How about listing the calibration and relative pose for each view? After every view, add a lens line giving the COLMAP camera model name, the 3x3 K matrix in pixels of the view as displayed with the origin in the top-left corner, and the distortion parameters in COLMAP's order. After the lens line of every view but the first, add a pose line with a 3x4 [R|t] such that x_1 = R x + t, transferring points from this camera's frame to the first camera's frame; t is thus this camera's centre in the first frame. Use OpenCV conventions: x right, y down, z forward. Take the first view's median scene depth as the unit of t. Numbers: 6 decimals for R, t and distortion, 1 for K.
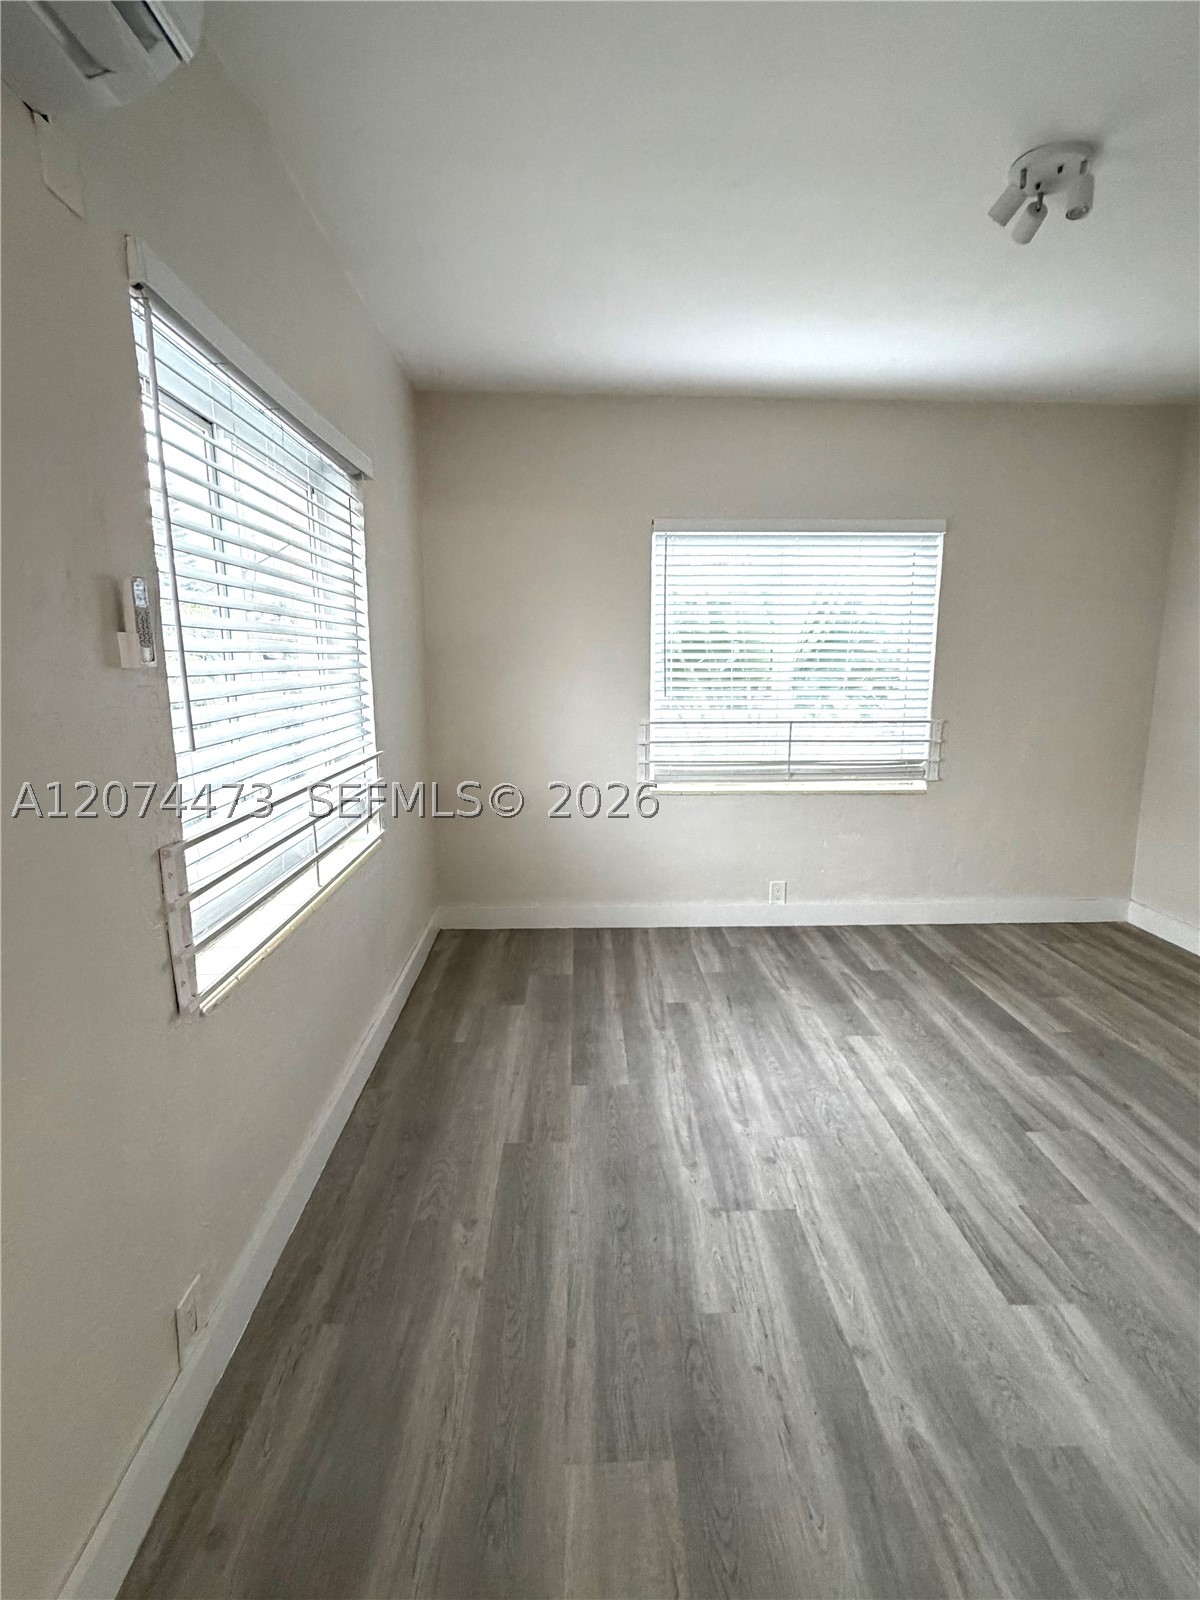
lens RADIAL K [[781.5, 0, 599.3], [0, 781.5, 797.2], [0, 0, 1]] dist [0.001734, 0.000063]
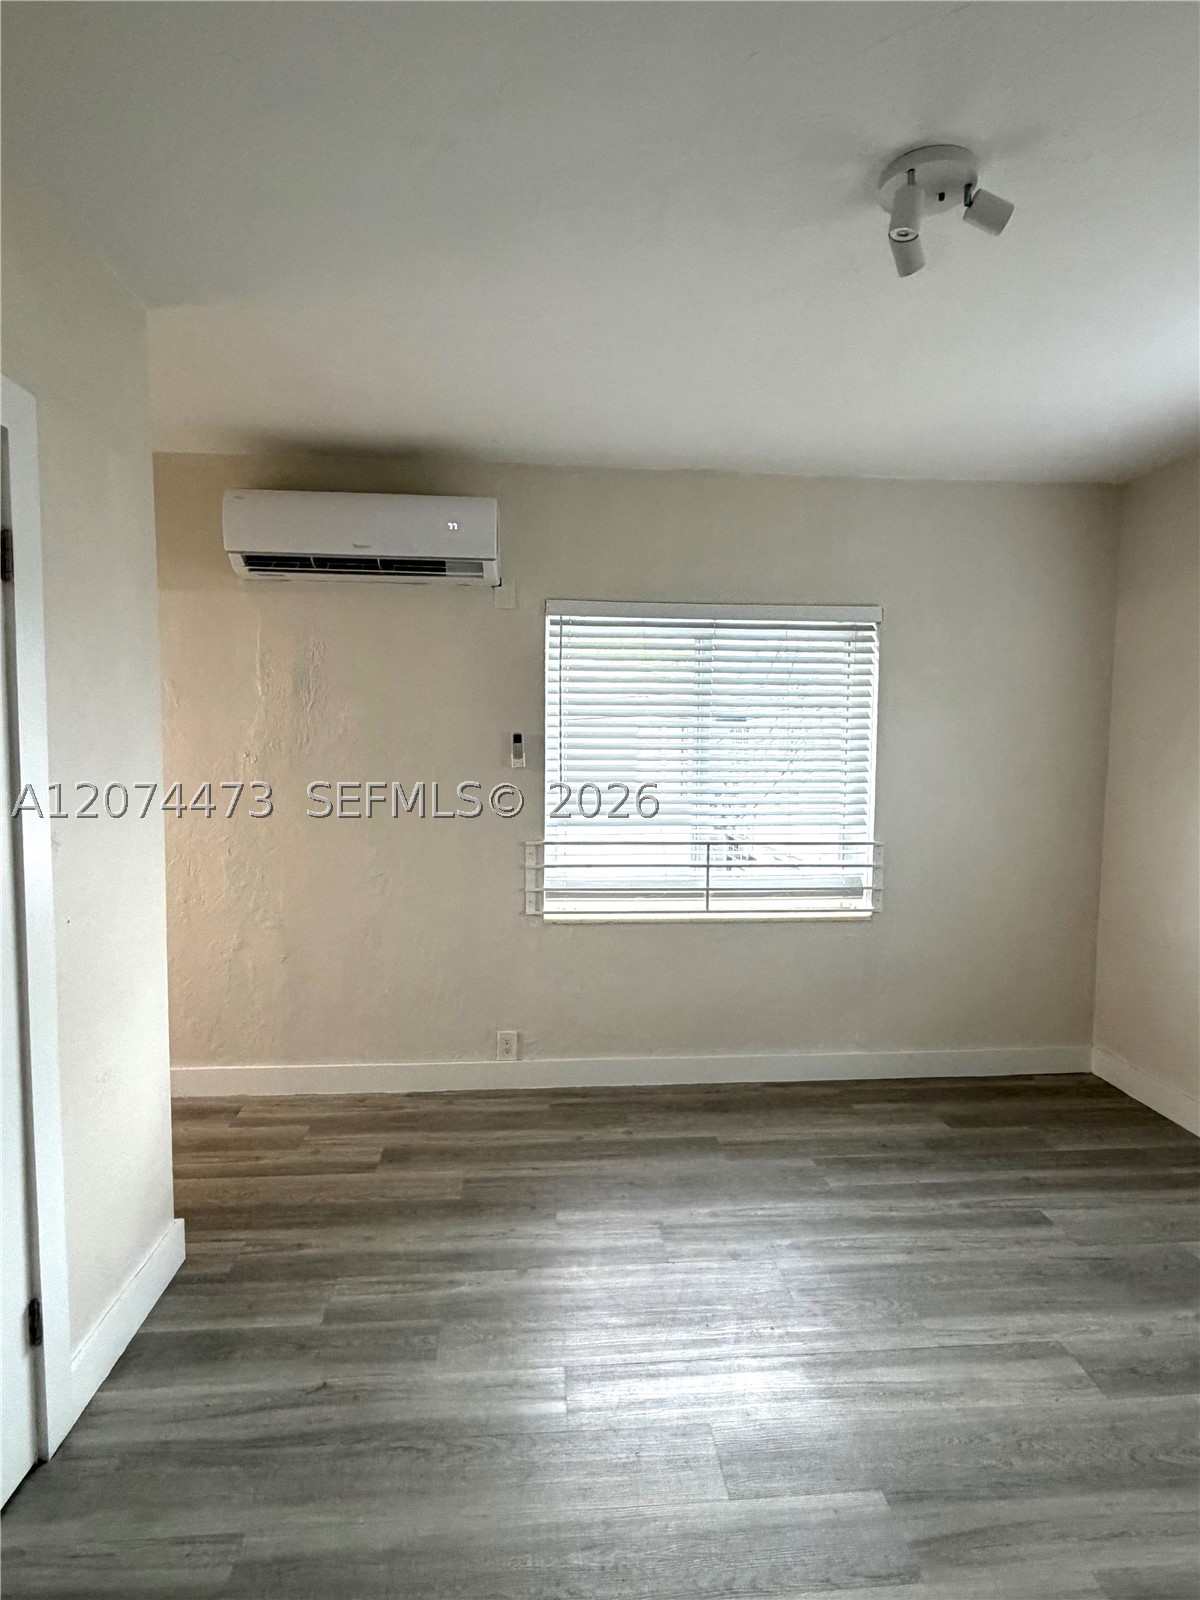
lens RADIAL K [[869.8, 0, 603.3], [0, 869.8, 796.9], [0, 0, 1]] dist [0.001675, -0.000257]
pose [[0.045395, 0.065303, -0.996832, 0.845739], [-0.179545, 0.982145, 0.056165, -0.104580], [0.982702, 0.176427, 0.056310, 0.424272]]
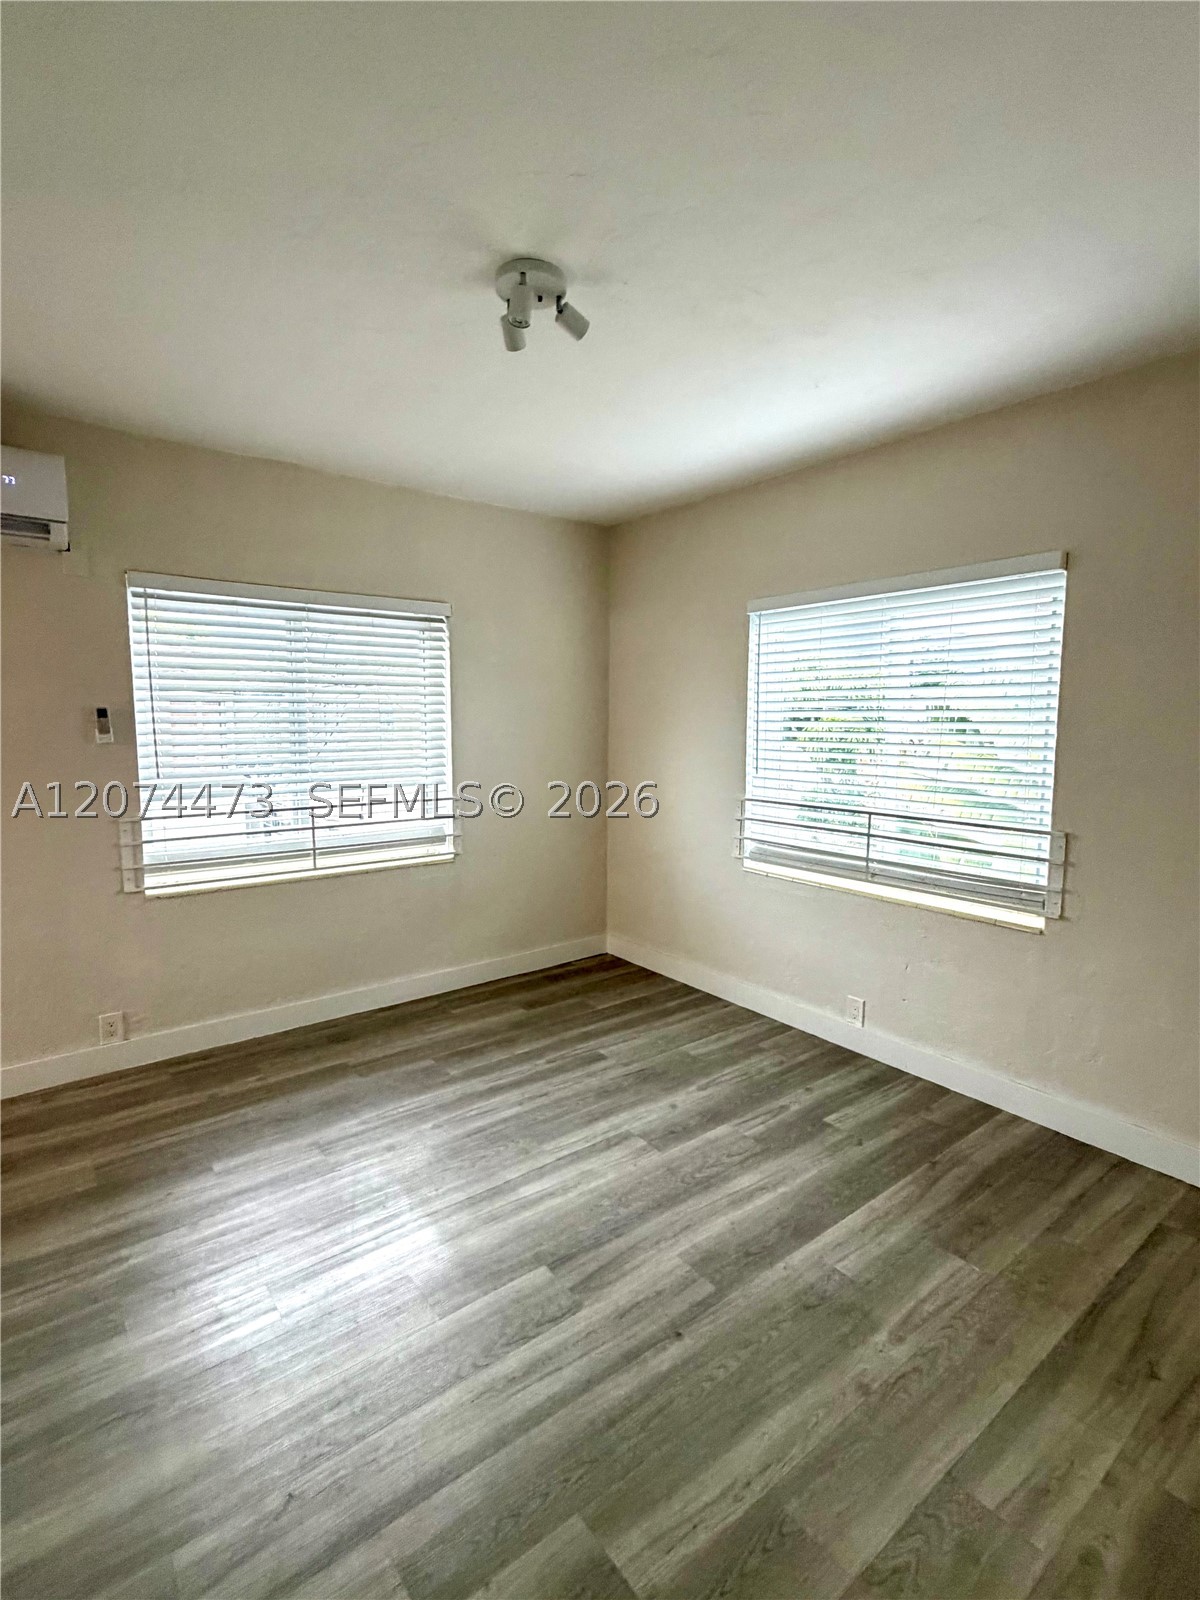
lens RADIAL K [[763.3, 0, 607.7], [0, 763.3, 797.7], [0, 0, 1]] dist [-0.001434, 0.000358]
pose [[0.588792, 0.088474, -0.803428, 0.859472], [-0.143375, 0.989661, 0.003910, -0.086614], [0.795467, 0.112890, 0.595389, 0.318991]]
